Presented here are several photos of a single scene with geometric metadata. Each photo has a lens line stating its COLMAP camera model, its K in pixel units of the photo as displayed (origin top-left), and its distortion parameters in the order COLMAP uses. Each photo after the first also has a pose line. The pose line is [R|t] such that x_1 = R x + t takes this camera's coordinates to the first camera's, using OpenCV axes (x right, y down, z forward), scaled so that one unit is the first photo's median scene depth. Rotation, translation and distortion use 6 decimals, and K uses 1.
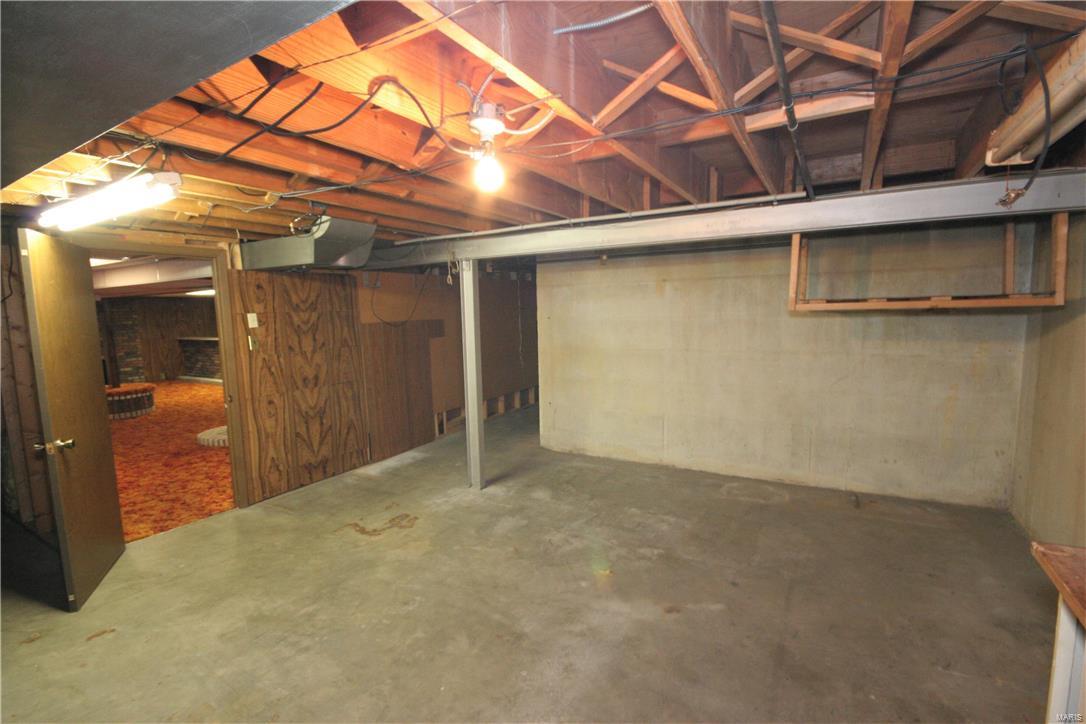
lens RADIAL K [[501.8, 0, 543.4], [0, 501.8, 365.3], [0, 0, 1]] dist [-0.004243, -0.001253]
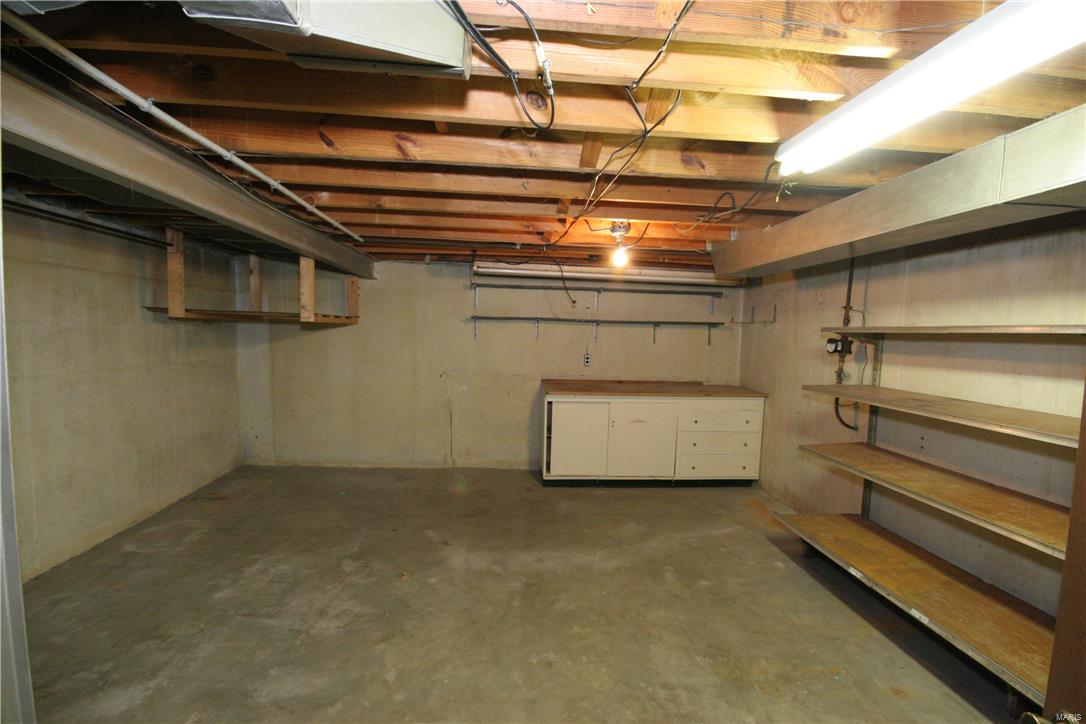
lens RADIAL K [[501.8, 0, 544.3], [0, 501.8, 369.2], [0, 0, 1]] dist [-0.004243, -0.001253]
pose [[-0.578204, -0.055877, 0.813976, -0.753007], [0.071196, 0.990391, 0.118562, -0.092271], [-0.812780, 0.126505, -0.568670, 1.156997]]
